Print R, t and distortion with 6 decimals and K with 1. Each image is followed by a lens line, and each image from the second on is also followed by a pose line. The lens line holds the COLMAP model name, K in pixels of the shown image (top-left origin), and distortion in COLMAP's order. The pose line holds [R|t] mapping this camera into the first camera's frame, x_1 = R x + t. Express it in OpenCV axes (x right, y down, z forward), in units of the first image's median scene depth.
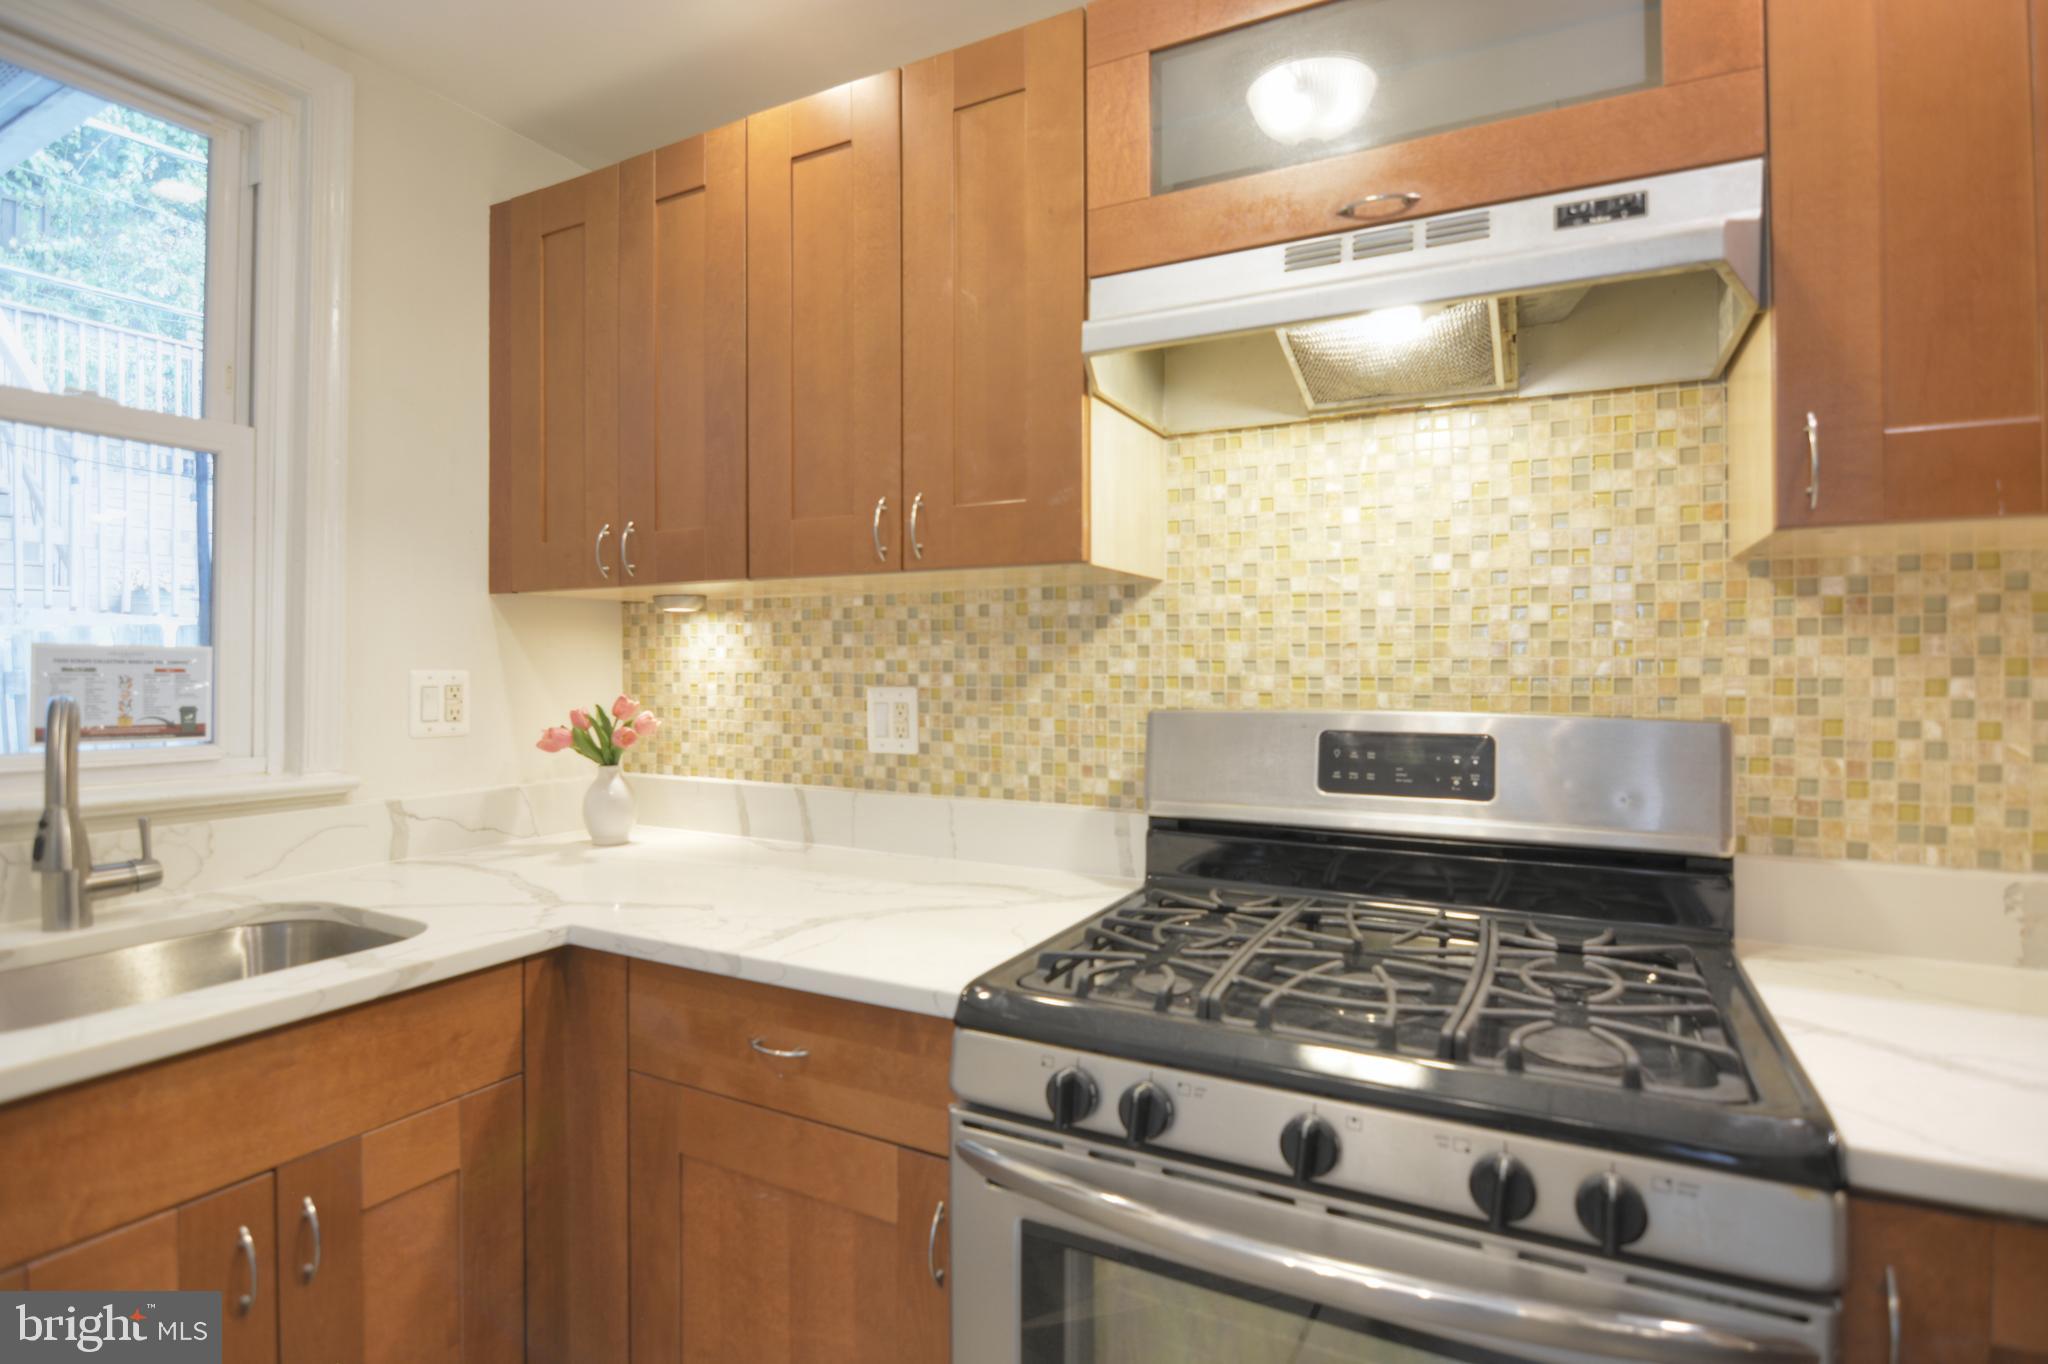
lens RADIAL K [[1017.1, 0, 1007.8], [0, 1017.1, 666.9], [0, 0, 1]] dist [-0.005984, -0.011815]
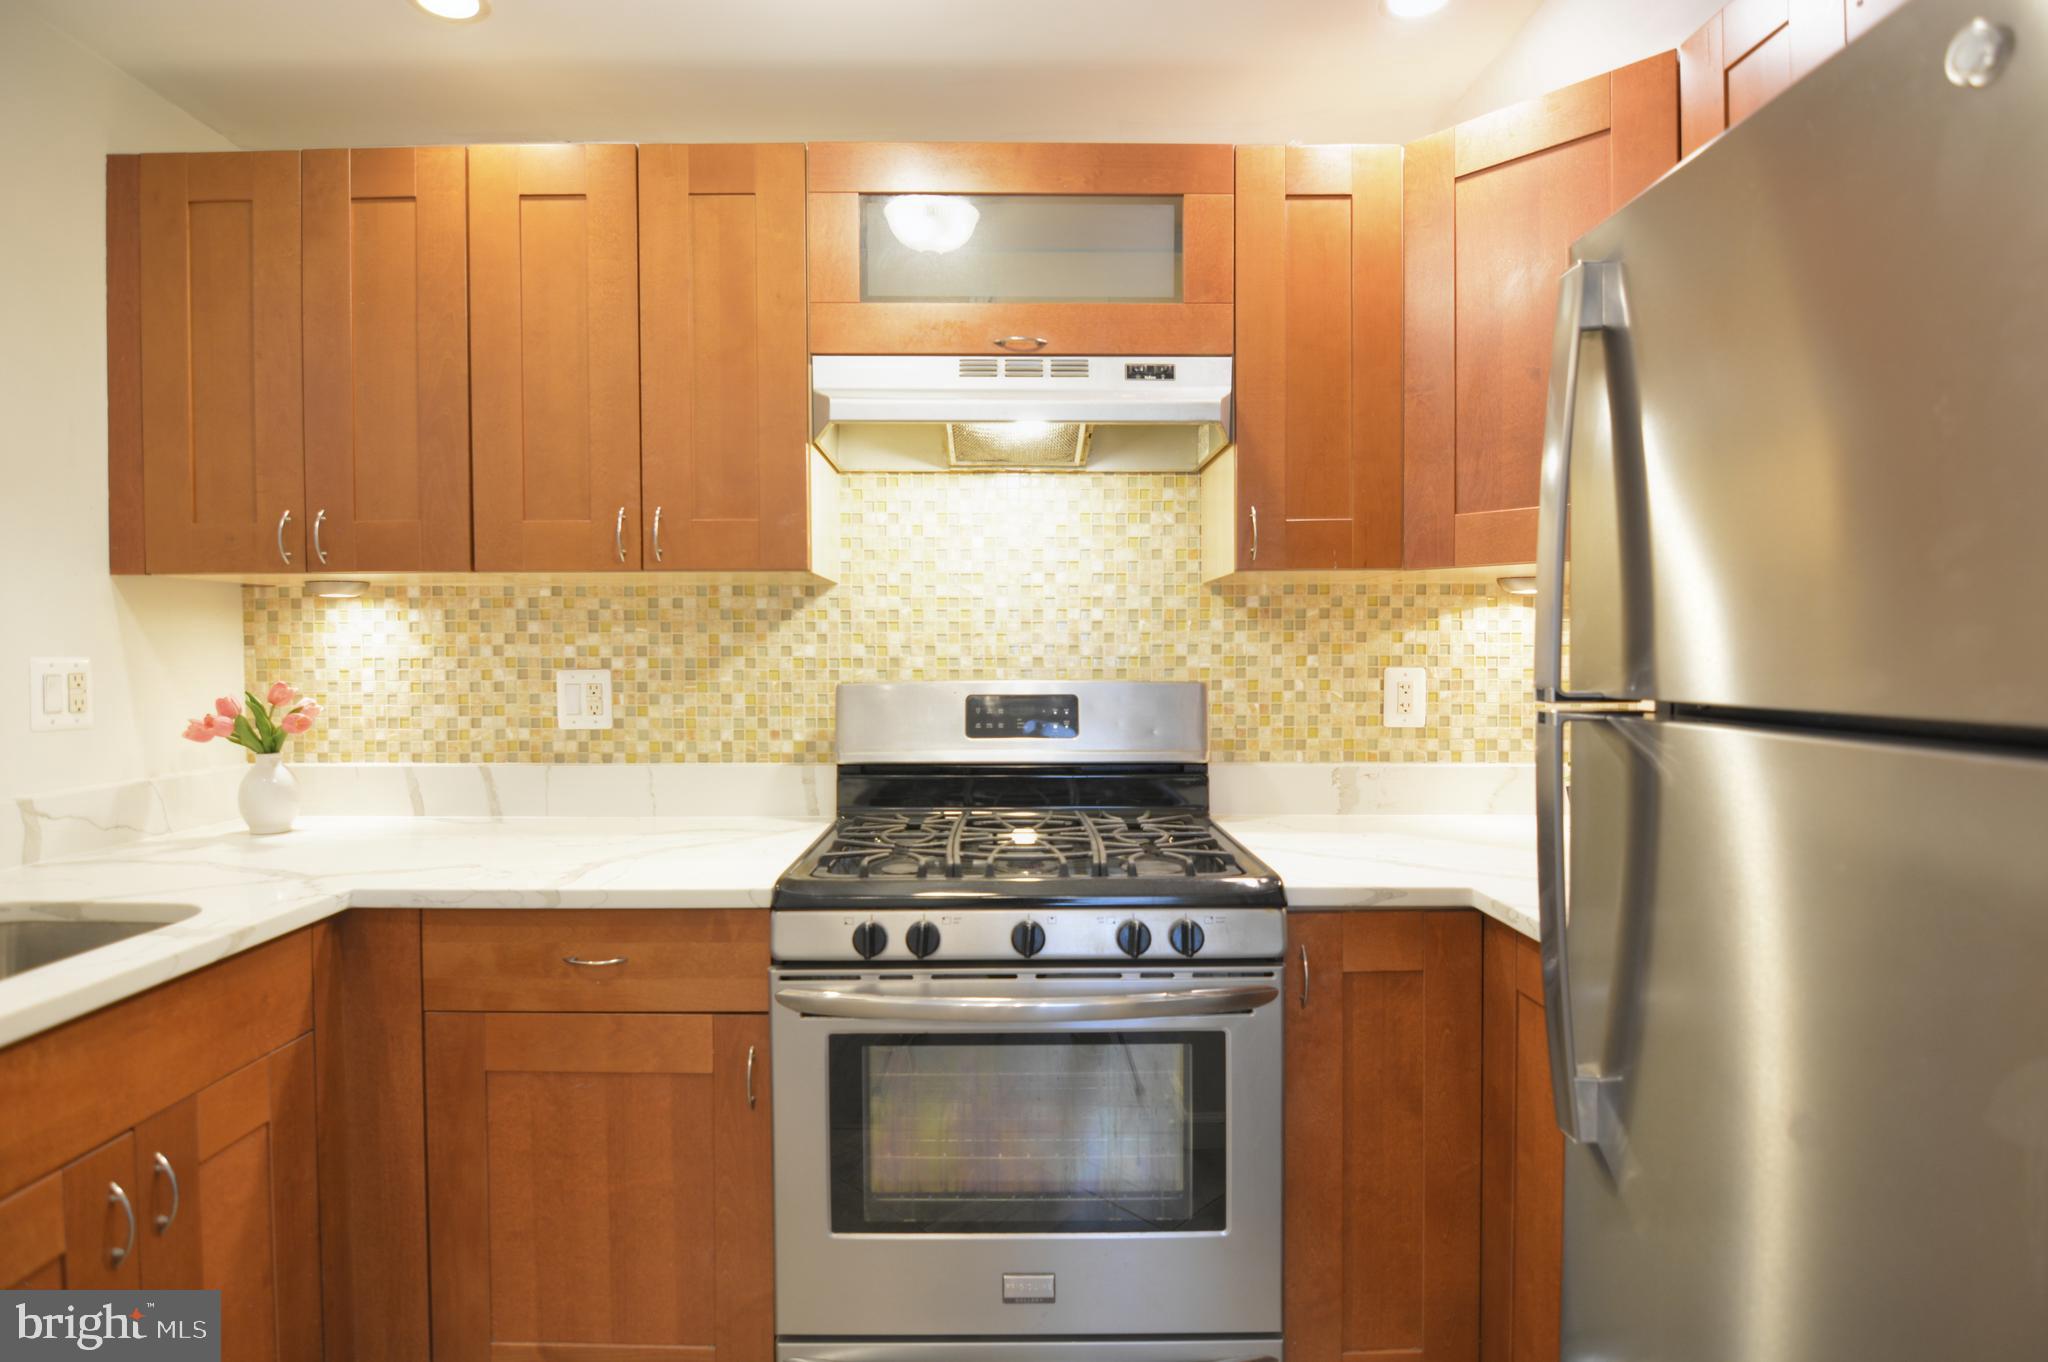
lens RADIAL K [[1017.1, 0, 994.8], [0, 1017.1, 670.2], [0, 0, 1]] dist [-0.005984, -0.011815]
pose [[0.882034, -0.011686, 0.471040, -0.342073], [0.003914, 0.999840, 0.017475, 0.003307], [-0.471169, -0.013570, 0.881939, -0.281846]]
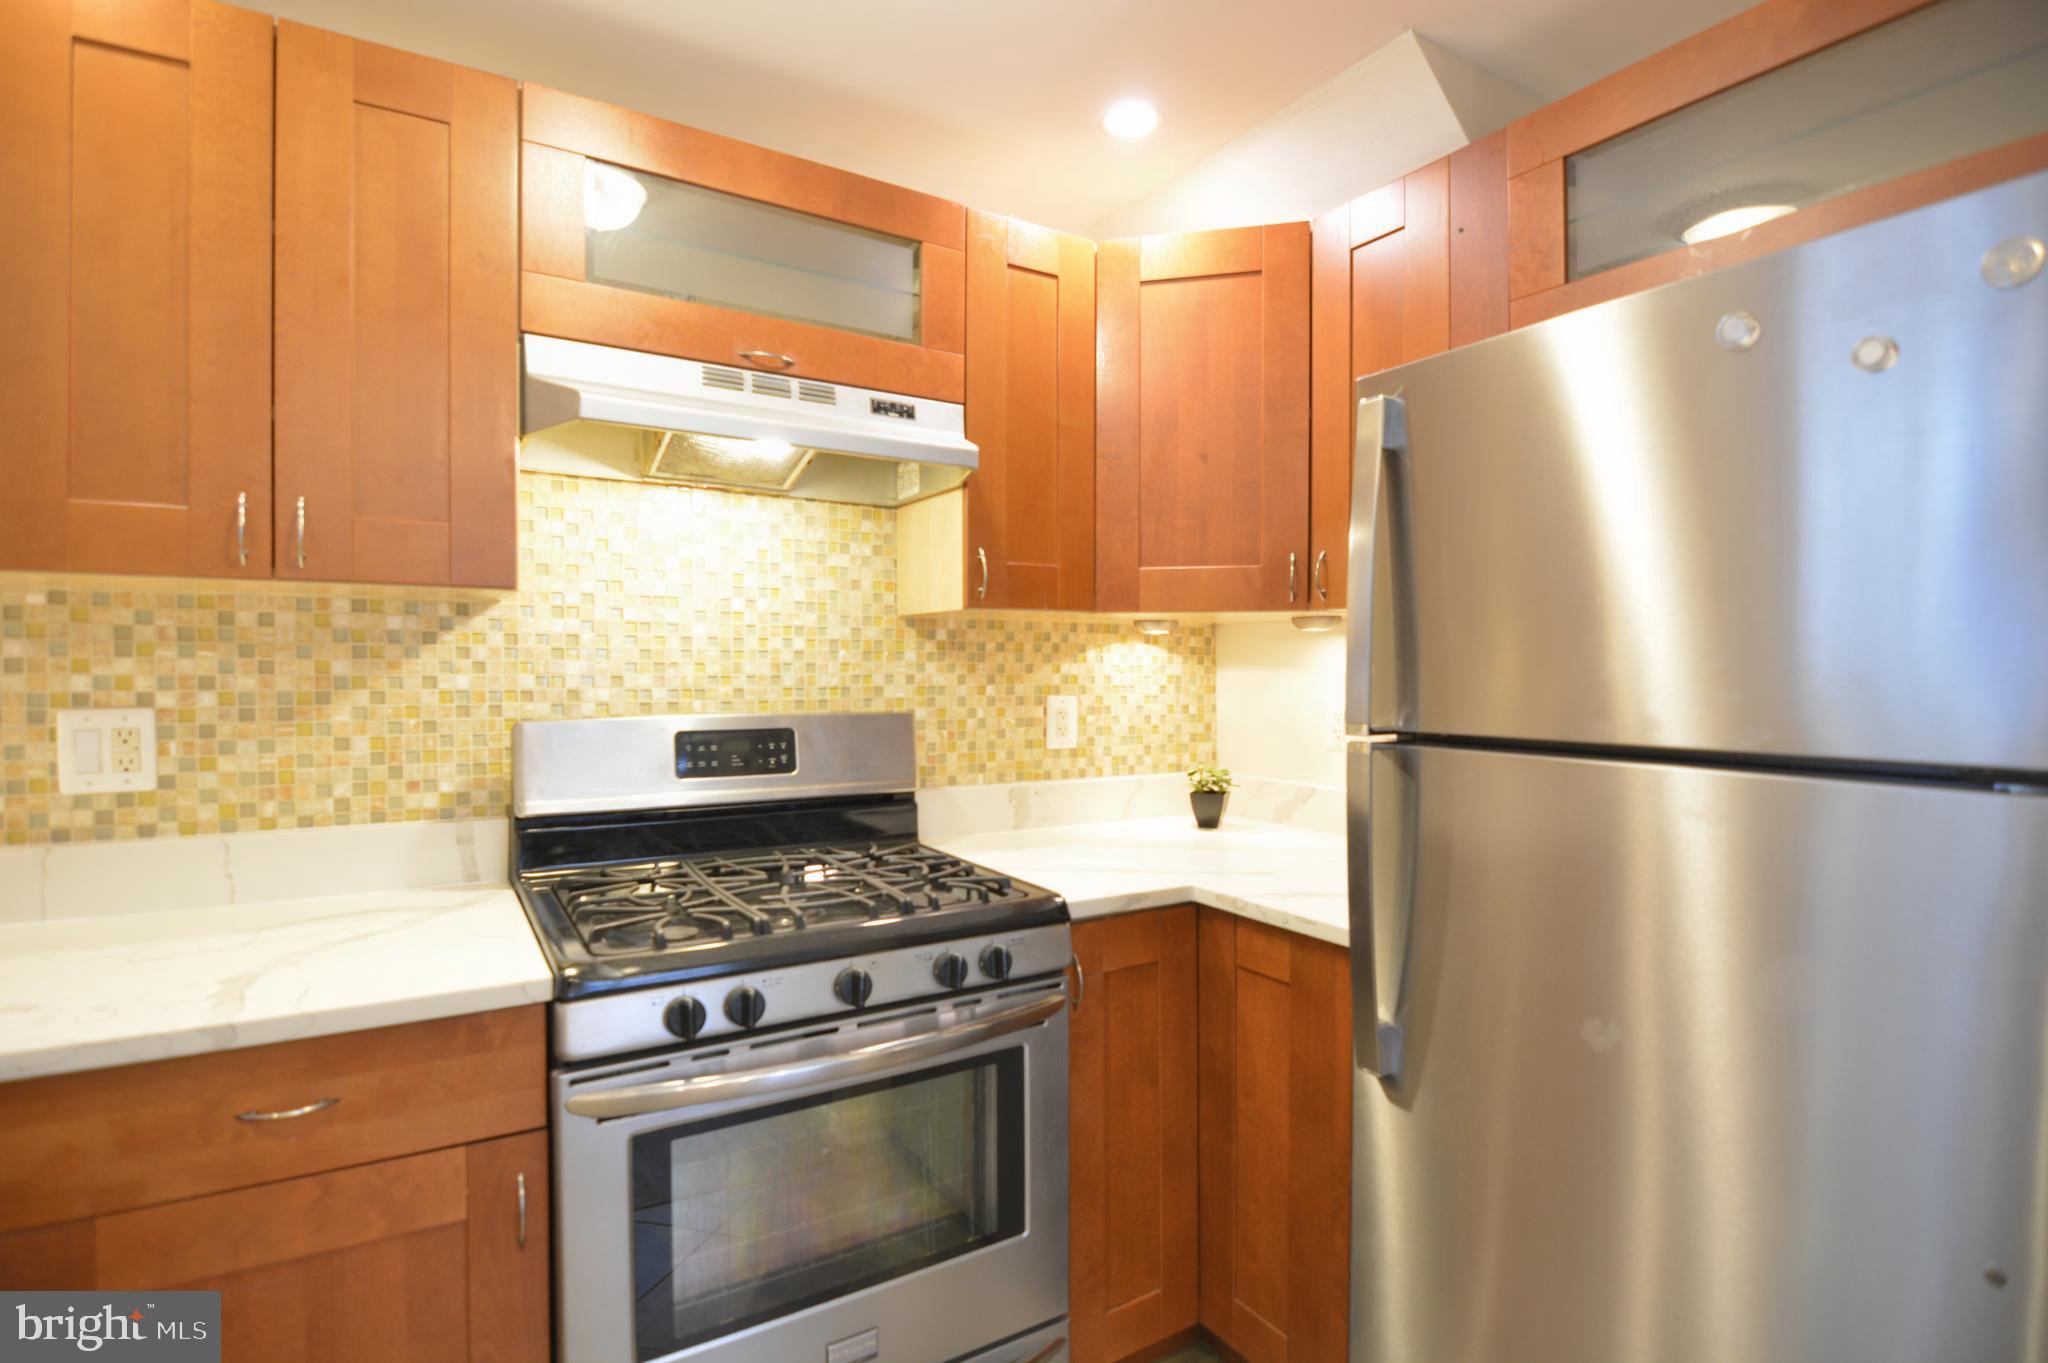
lens RADIAL K [[1017.1, 0, 1020.0], [0, 1017.1, 675.2], [0, 0, 1]] dist [-0.005984, -0.011815]
pose [[0.497759, -0.007222, 0.867285, -0.621176], [-0.003336, 0.999942, 0.010241, -0.024640], [-0.867309, -0.007991, 0.497707, -0.016235]]
